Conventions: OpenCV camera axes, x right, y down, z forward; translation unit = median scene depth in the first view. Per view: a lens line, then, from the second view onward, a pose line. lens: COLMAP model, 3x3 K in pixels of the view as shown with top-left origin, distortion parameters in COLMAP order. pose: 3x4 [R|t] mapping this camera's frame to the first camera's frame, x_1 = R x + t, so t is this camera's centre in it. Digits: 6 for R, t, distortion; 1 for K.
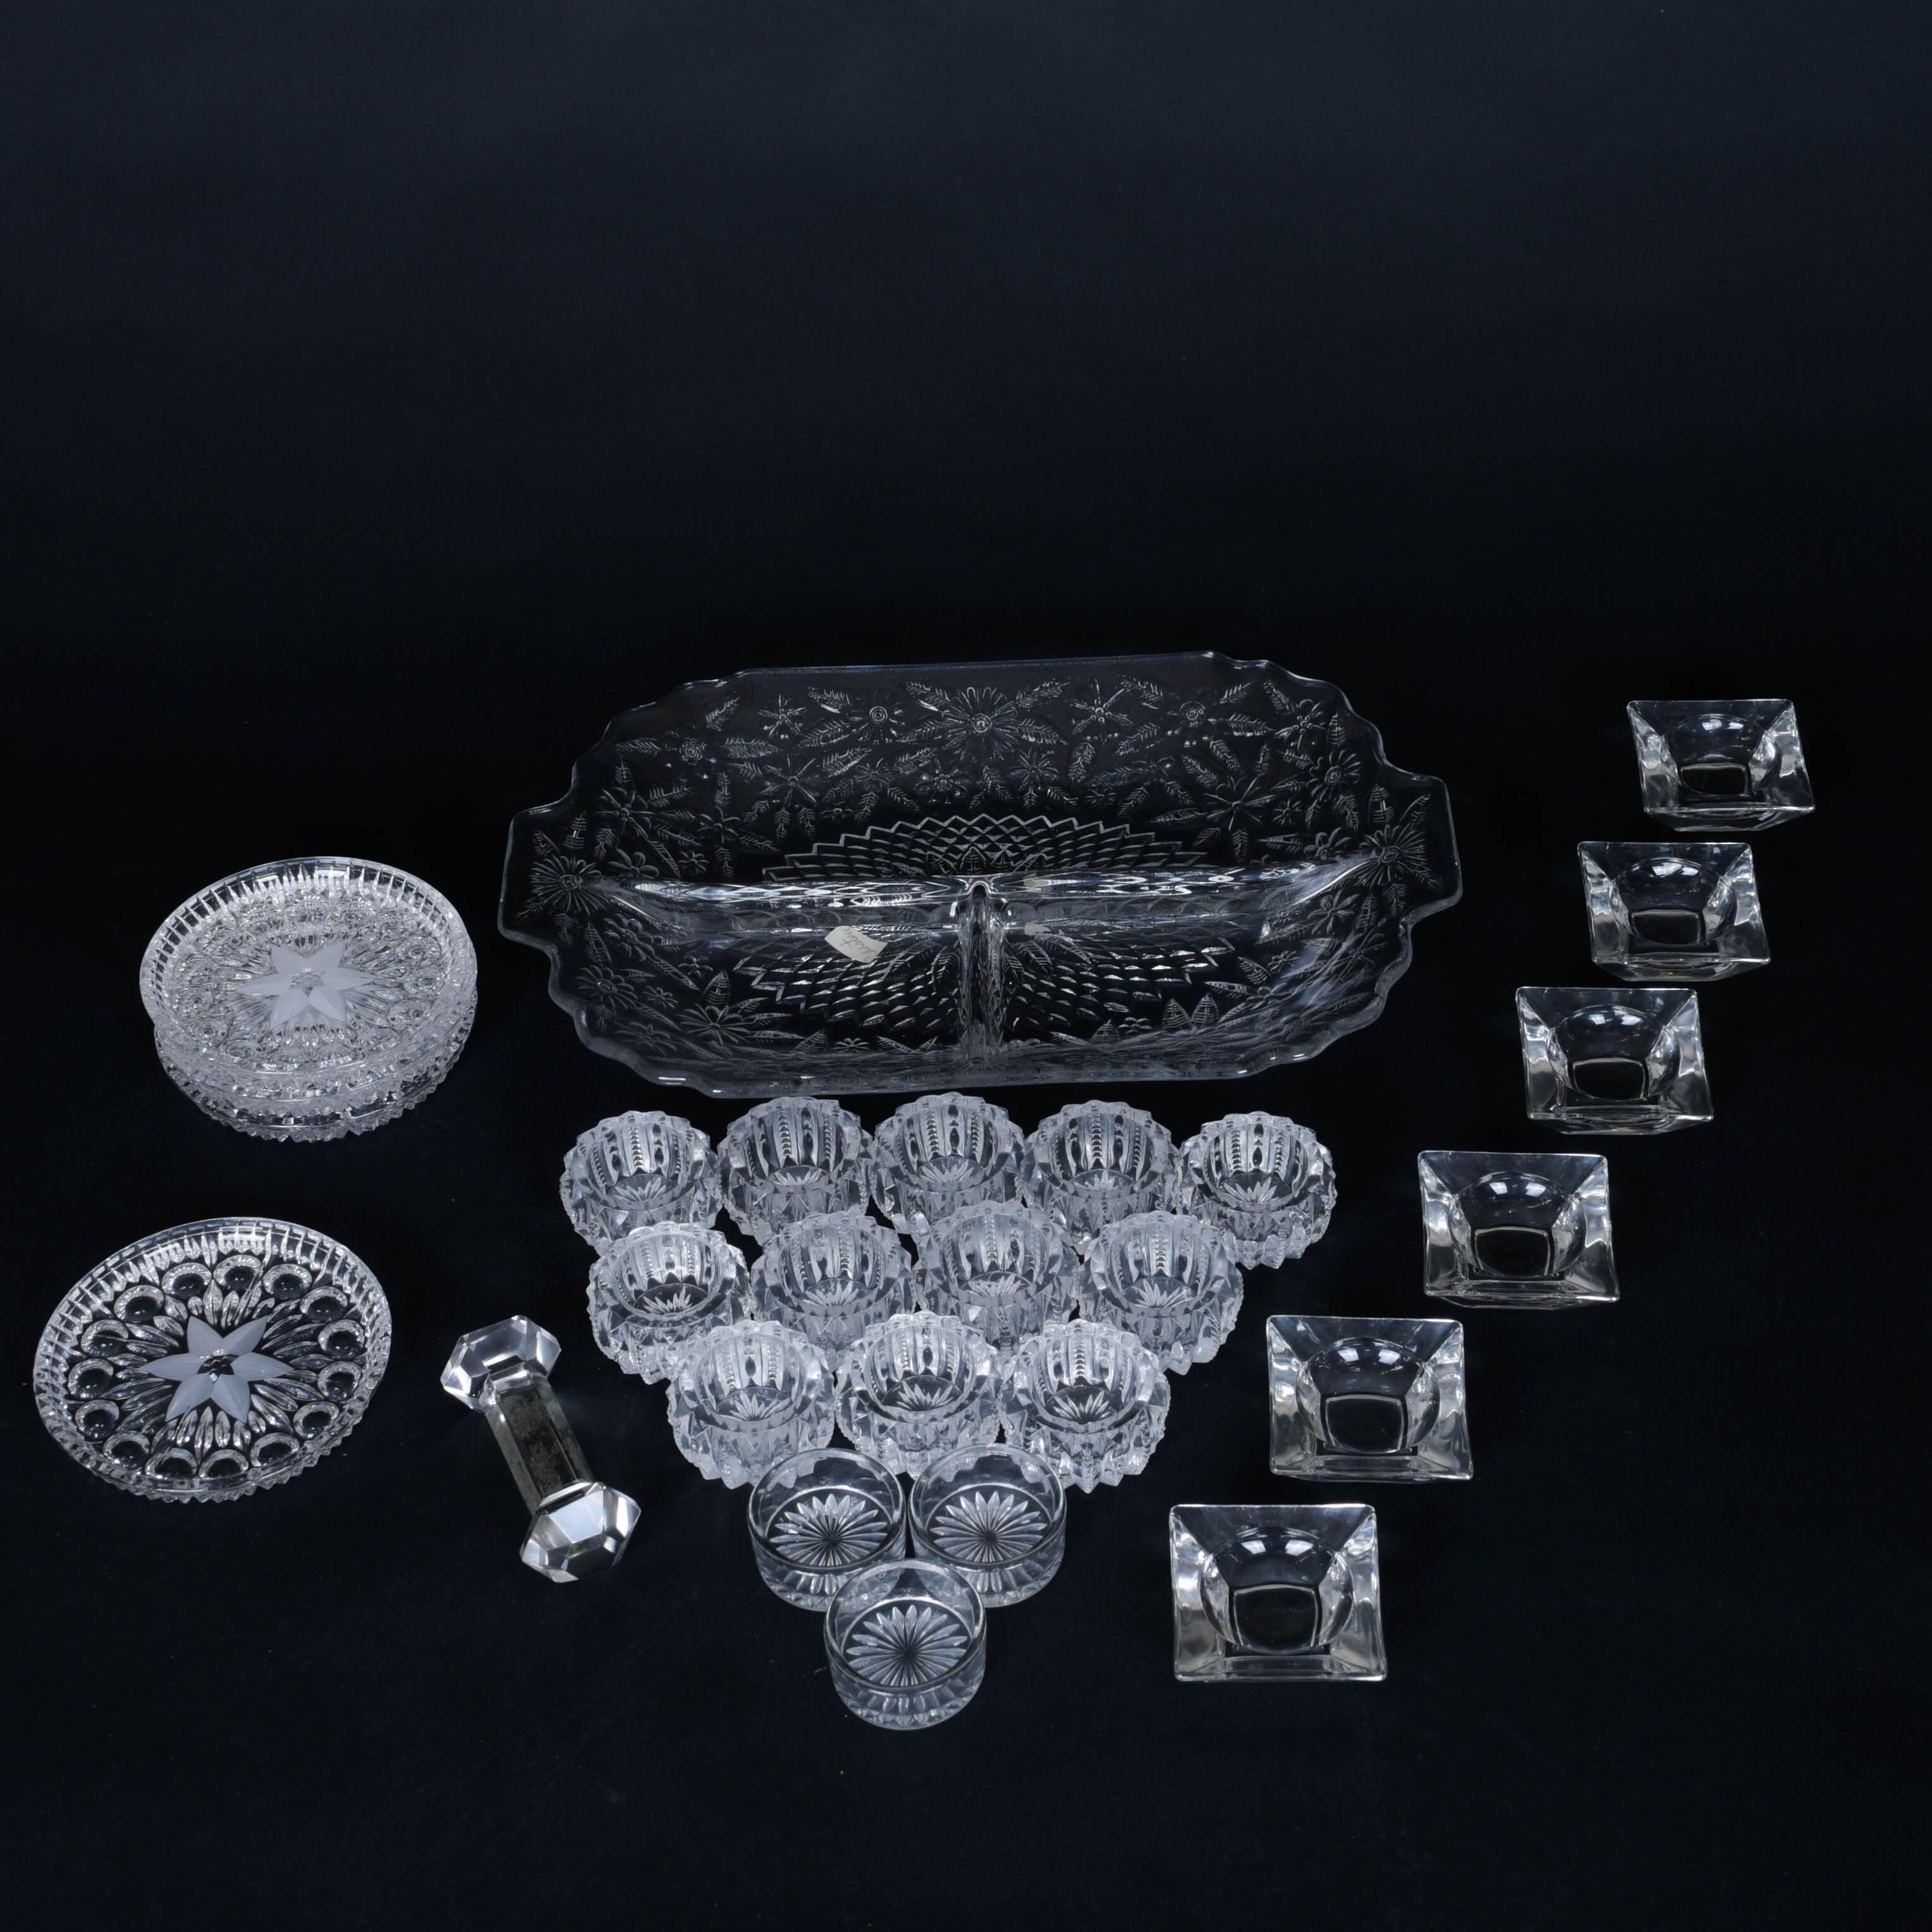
lens RADIAL K [[3200.4, 0, 966.0], [0, 3200.4, 966.0], [0, 0, 1]] dist [0.029981, 0.098090]
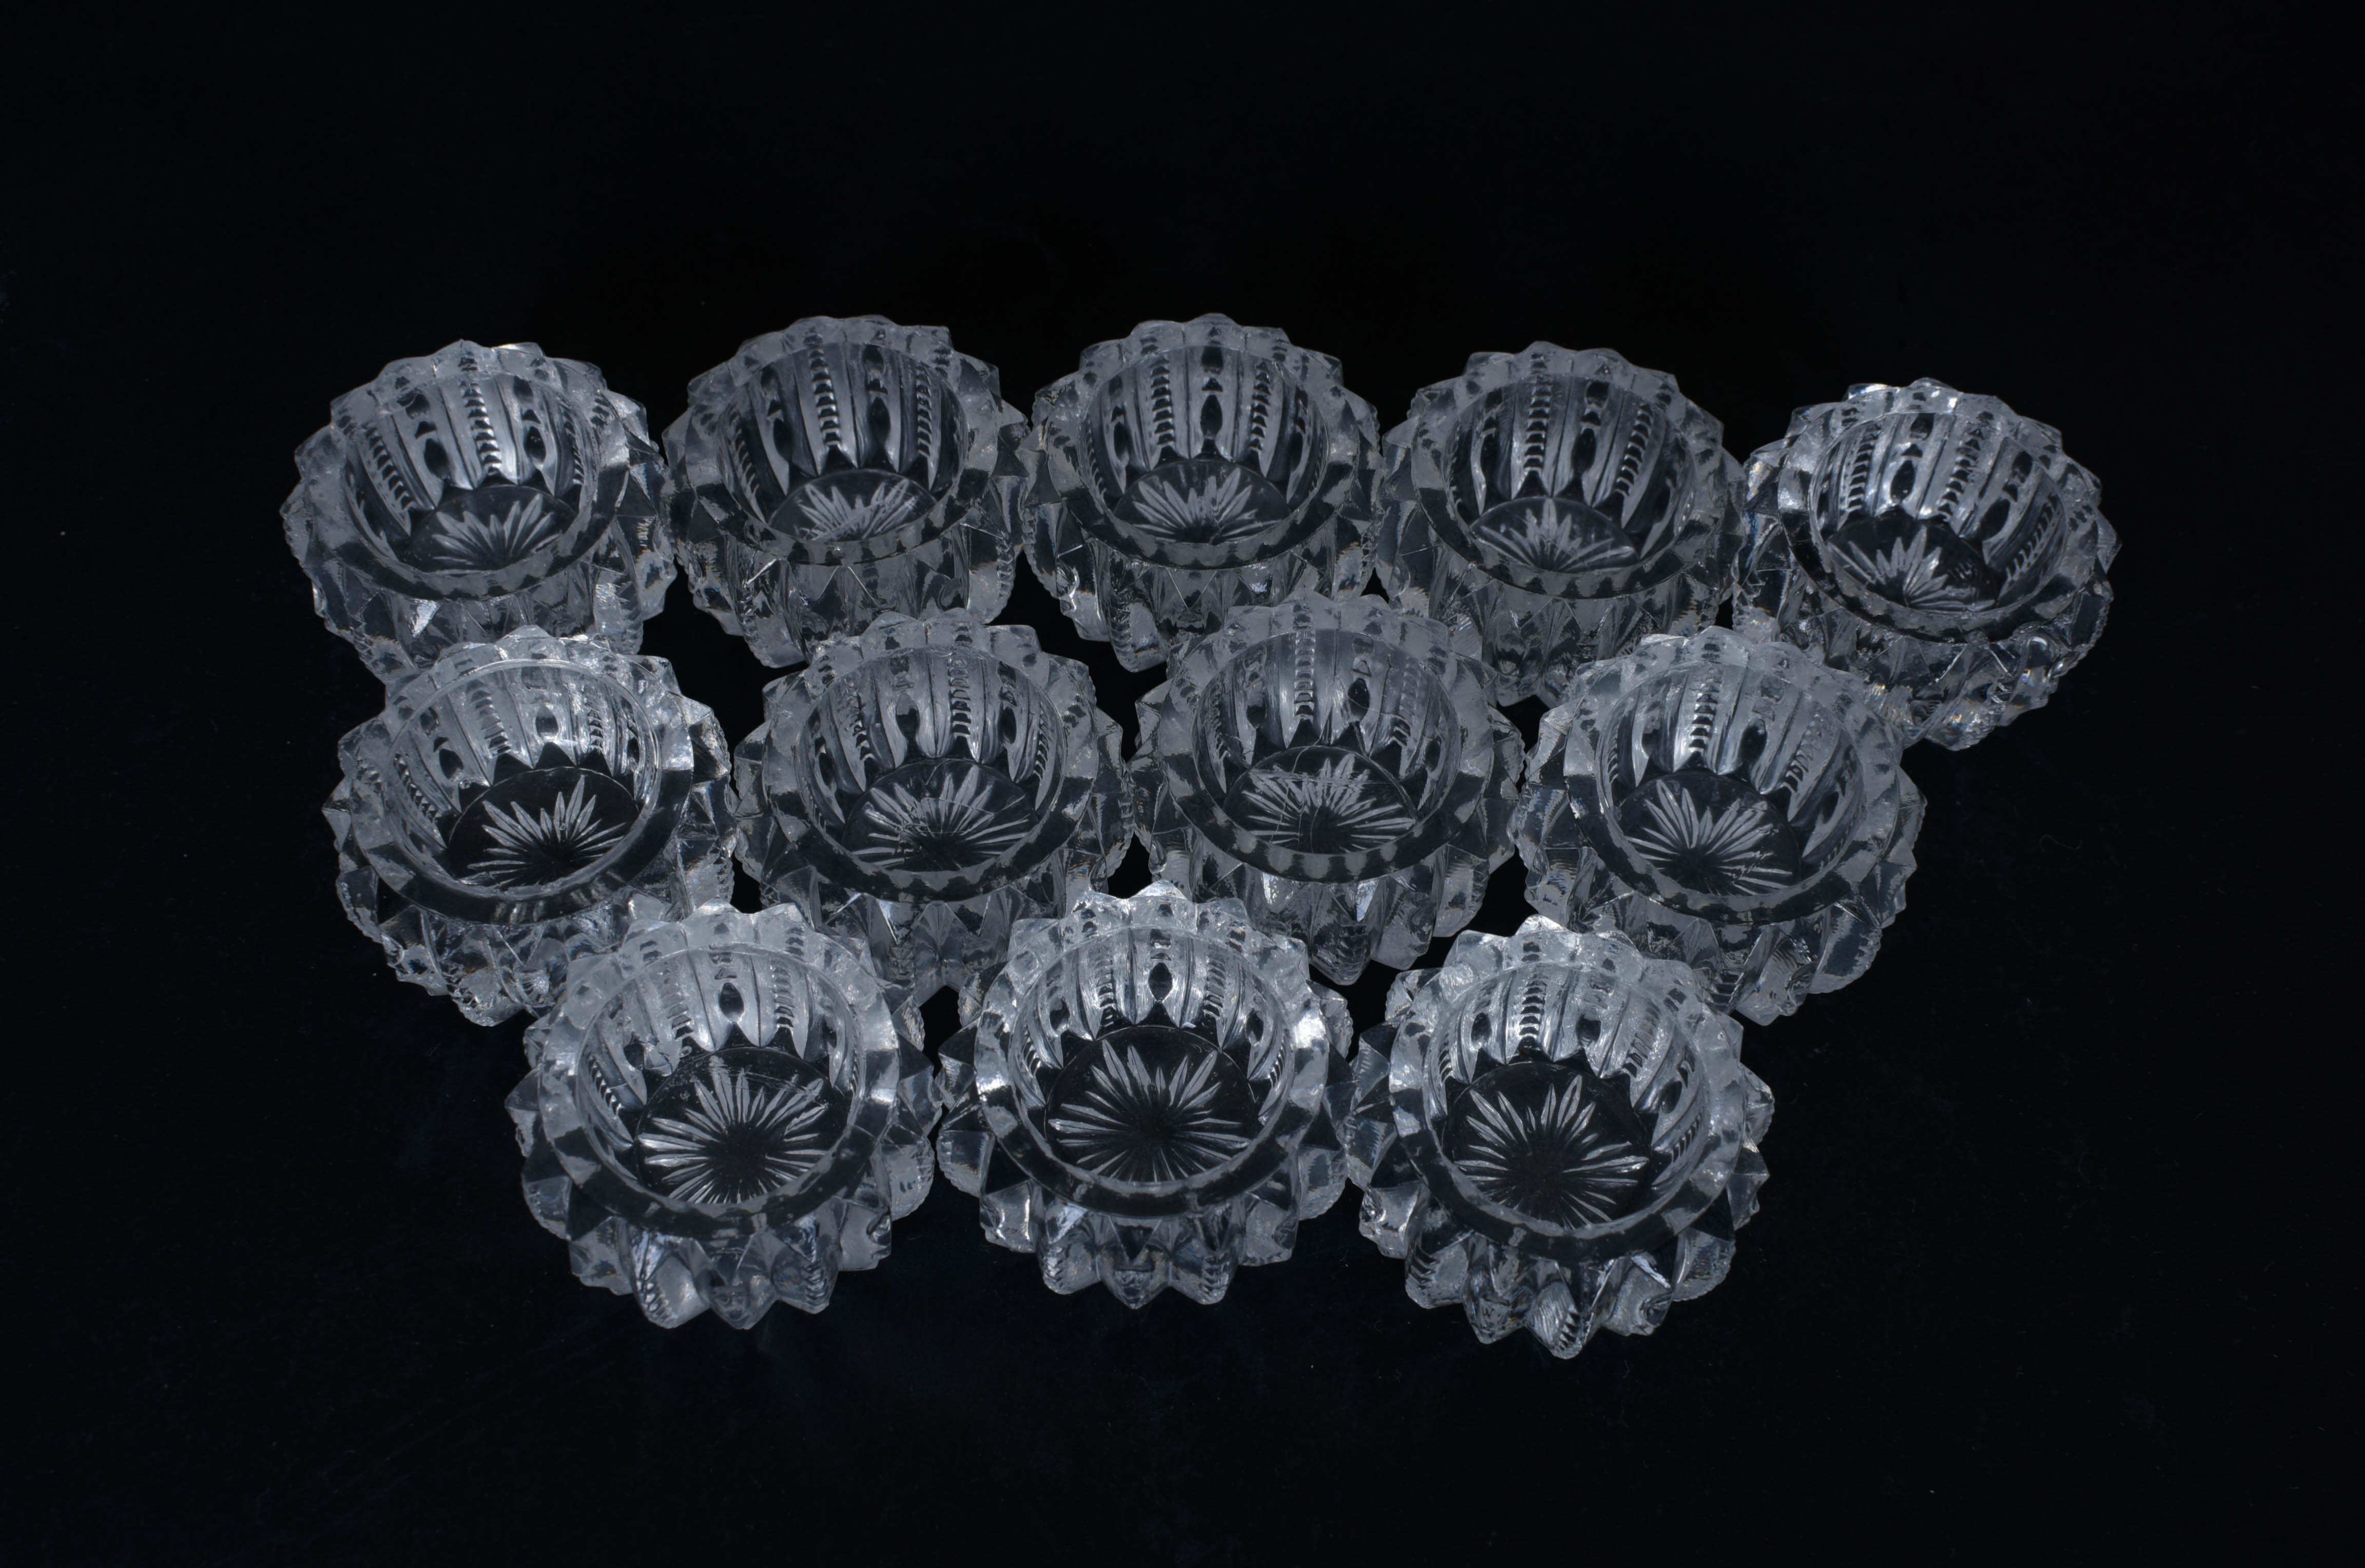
lens RADIAL K [[2844.1, 0, 1182.5], [0, 2844.1, 784.0], [0, 0, 1]] dist [0.029251, 0.026160]
pose [[0.998867, 0.014838, 0.045223, -0.023497], [-0.025950, 0.966295, 0.256126, 0.002127], [-0.039898, -0.257010, 0.965585, 0.581438]]
